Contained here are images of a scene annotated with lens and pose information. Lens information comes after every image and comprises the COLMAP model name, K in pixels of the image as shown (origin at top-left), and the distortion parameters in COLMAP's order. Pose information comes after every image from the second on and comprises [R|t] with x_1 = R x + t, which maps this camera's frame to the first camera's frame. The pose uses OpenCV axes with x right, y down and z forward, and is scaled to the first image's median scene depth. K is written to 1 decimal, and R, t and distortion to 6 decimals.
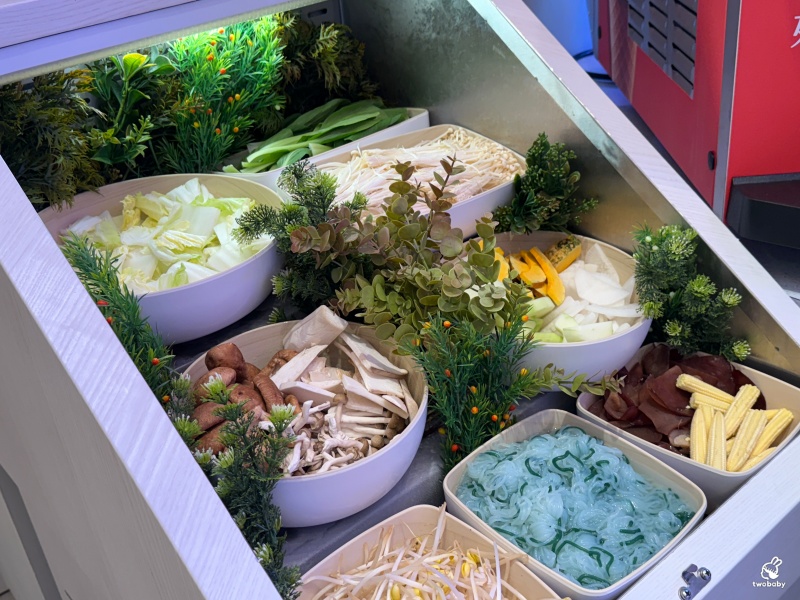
lens RADIAL K [[870.9, 0, 397.6], [0, 870.9, 301.8], [0, 0, 1]] dist [0.097022, 0.000000]
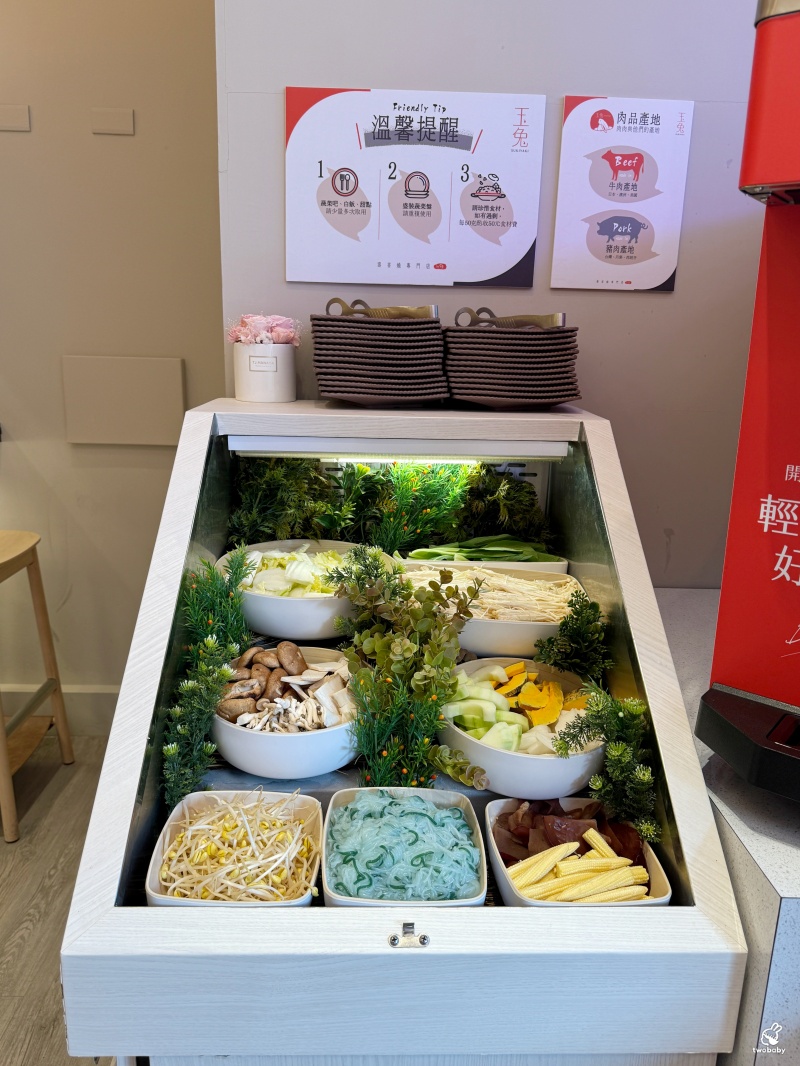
lens RADIAL K [[808.1, 0, 401.0], [0, 808.1, 528.5], [0, 0, 1]] dist [0.042422, -0.054391]
pose [[0.773215, 0.262138, -0.577427, 0.597232], [-0.398086, 0.909439, -0.120201, -0.038256], [0.493625, 0.322806, 0.807546, -0.058629]]
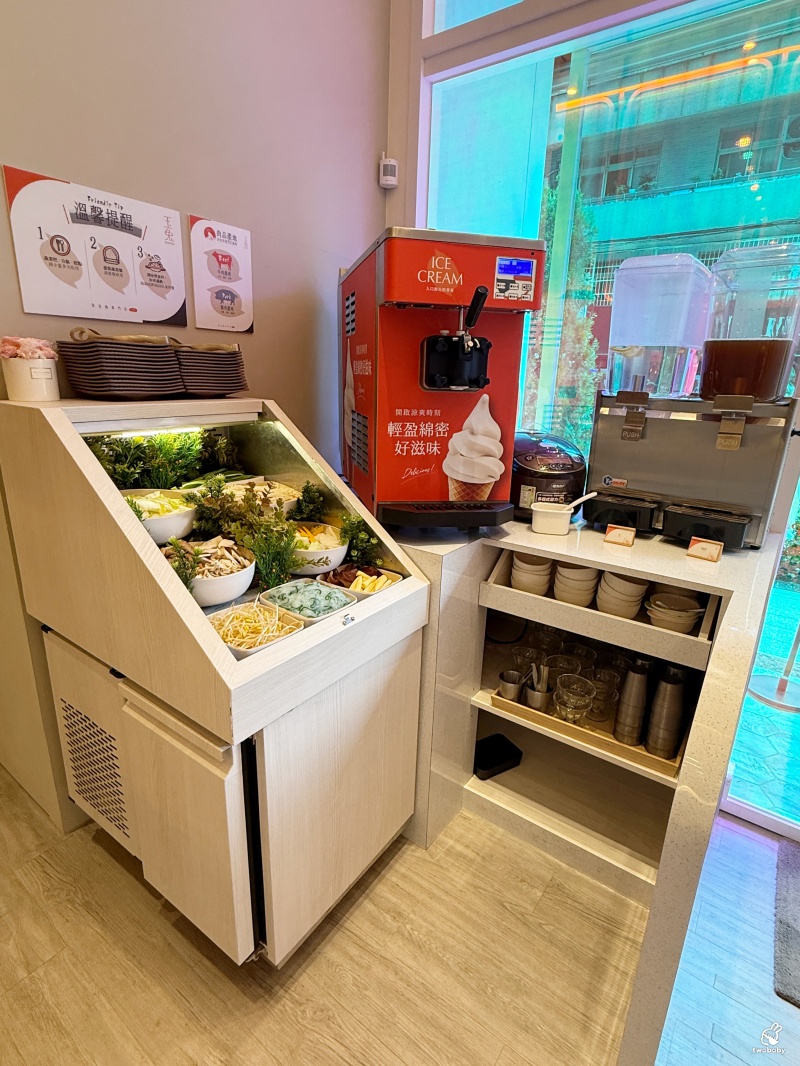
lens RADIAL K [[547.8, 0, 401.0], [0, 547.8, 530.0], [0, 0, 1]] dist [0.006332, -0.000588]
pose [[0.964036, 0.058155, 0.259332, 0.019607], [0.004556, 0.972007, -0.234909, 0.326183], [-0.265734, 0.227642, 0.936784, -0.544713]]
